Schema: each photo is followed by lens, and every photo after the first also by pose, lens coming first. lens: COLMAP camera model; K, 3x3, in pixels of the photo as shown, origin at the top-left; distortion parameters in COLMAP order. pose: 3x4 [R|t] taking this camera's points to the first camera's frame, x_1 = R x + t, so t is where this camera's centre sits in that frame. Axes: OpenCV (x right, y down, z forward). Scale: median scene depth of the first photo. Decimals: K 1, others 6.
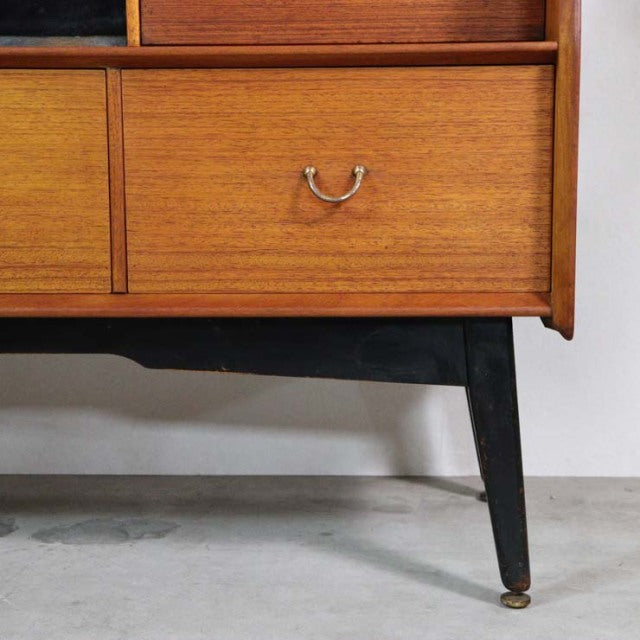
lens RADIAL K [[1629.9, 0, 317.4], [0, 1629.9, 325.5], [0, 0, 1]] dist [0.145807, 0.000000]
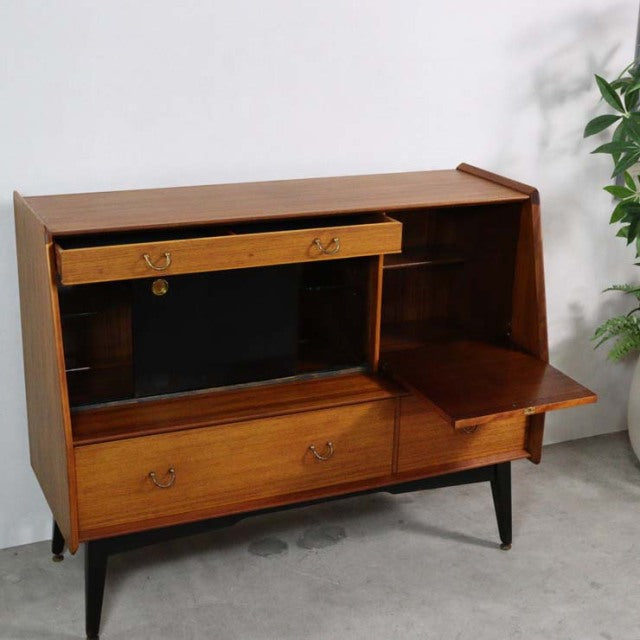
lens RADIAL K [[1114.5, 0, 317.7], [0, 1114.5, 316.3], [0, 0, 1]] dist [-0.030165, 0.000000]
pose [[0.889416, -0.120700, 0.440874, -1.007861], [0.043383, 0.982443, 0.181447, -0.610903], [-0.455034, -0.142255, 0.879038, -0.508290]]
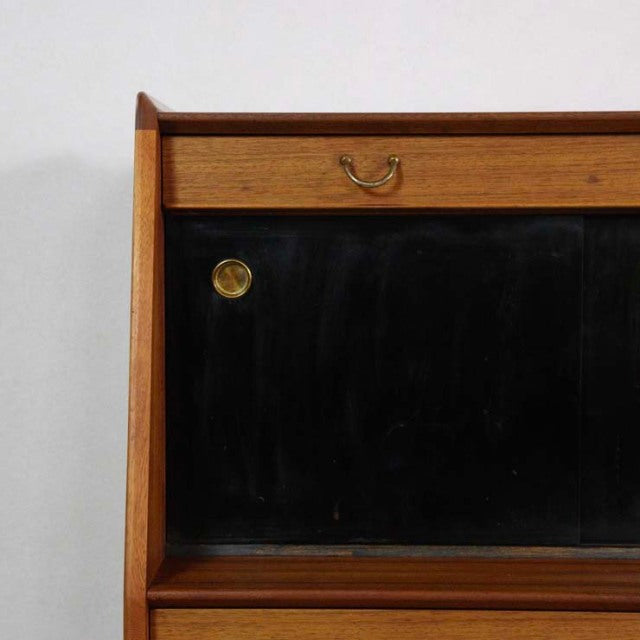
lens RADIAL K [[1745.9, 0, 315.4], [0, 1745.9, 325.7], [0, 0, 1]] dist [0.212173, 0.000000]
pose [[0.999347, 0.000855, 0.036135, -0.584195], [0.002614, 0.995392, -0.095851, -0.223835], [-0.036050, 0.095883, 0.994740, -0.047404]]
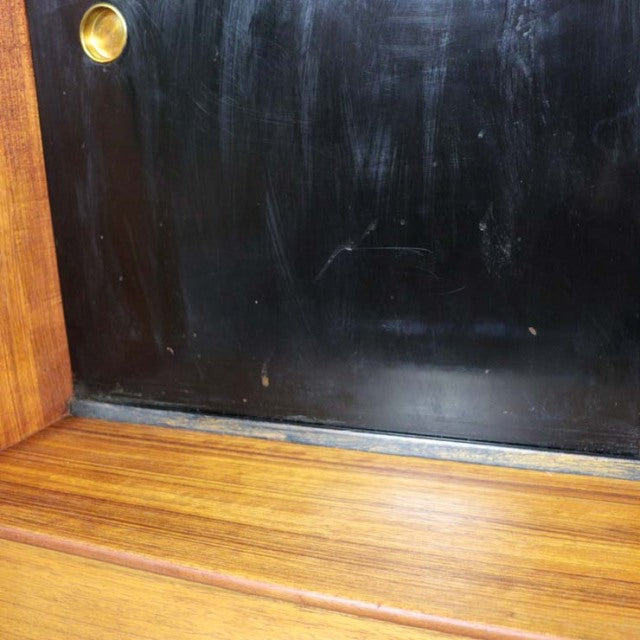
lens RADIAL K [[781.0, 0, 321.8], [0, 781.0, 331.5], [0, 0, 1]] dist [-0.107206, 0.000000]
pose [[0.939479, 0.039248, -0.340351, -0.389630], [-0.002097, 0.994057, 0.108844, -0.269292], [0.342600, -0.101543, 0.933978, 0.781423]]
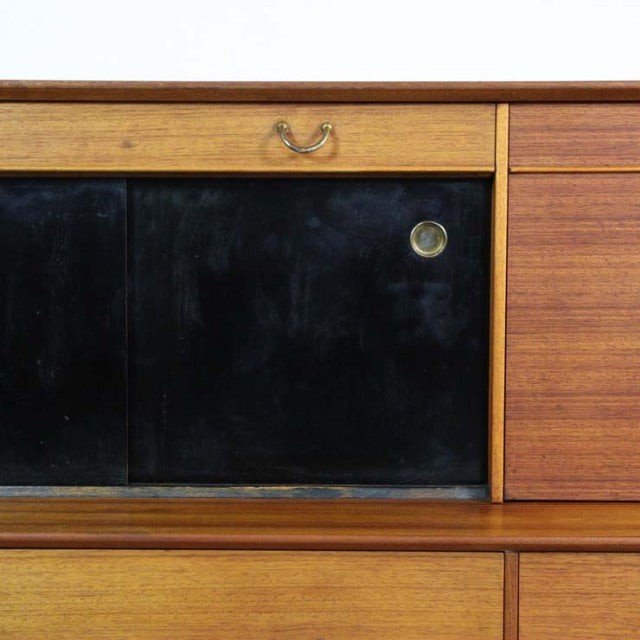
lens RADIAL K [[1493.2, 0, 313.7], [0, 1493.2, 324.3], [0, 0, 1]] dist [0.091747, 0.000000]
pose [[0.999131, 0.002669, 0.041585, -0.286887], [-0.000195, 0.998236, -0.059377, -0.240996], [-0.041670, 0.059318, 0.997369, 0.036470]]
